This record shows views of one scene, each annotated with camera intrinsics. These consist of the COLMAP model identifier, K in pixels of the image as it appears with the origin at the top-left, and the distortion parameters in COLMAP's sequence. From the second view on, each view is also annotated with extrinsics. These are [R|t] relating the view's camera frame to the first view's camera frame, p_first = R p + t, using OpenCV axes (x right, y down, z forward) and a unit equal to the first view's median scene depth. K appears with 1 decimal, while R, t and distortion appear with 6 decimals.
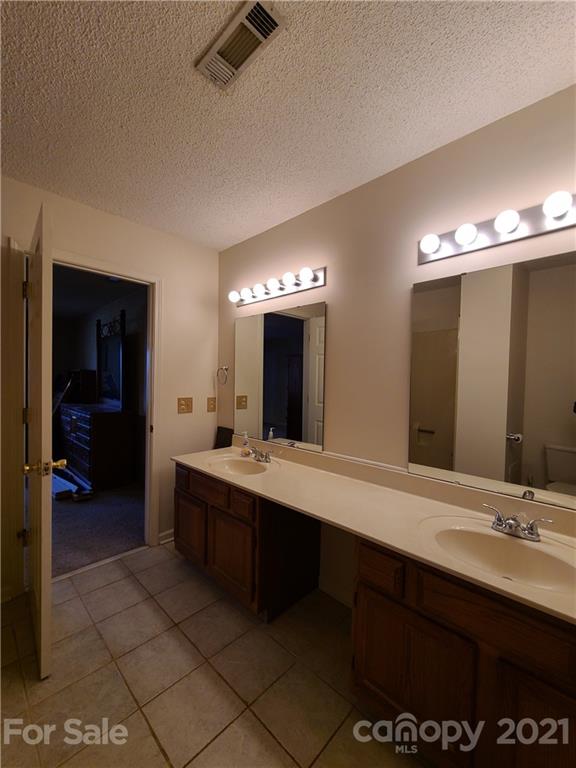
lens RADIAL K [[313.5, 0, 290.8], [0, 313.5, 381.2], [0, 0, 1]] dist [-0.000224, 0.000324]
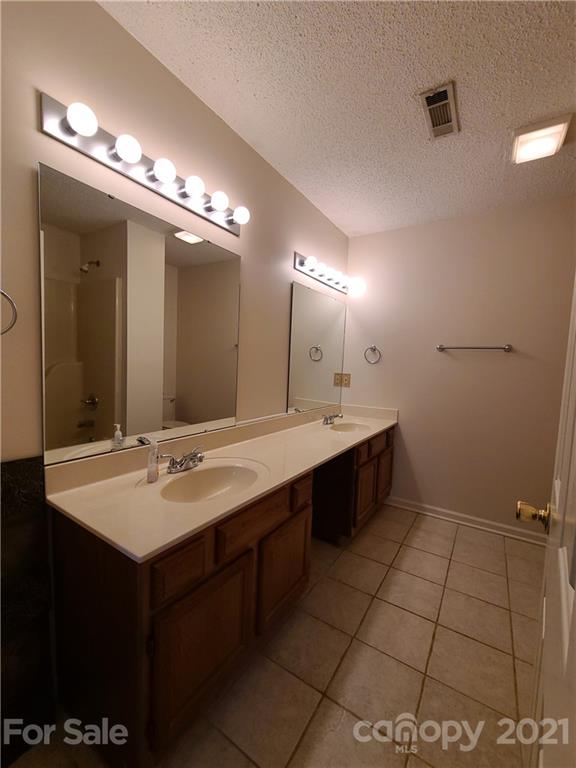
lens RADIAL K [[313.5, 0, 290.1], [0, 313.5, 385.0], [0, 0, 1]] dist [-0.000224, 0.000324]
pose [[-0.180001, -0.092645, 0.979294, -0.810257], [-0.028845, 0.995624, 0.088888, 0.028408], [-0.983243, -0.012248, -0.181885, 1.010343]]
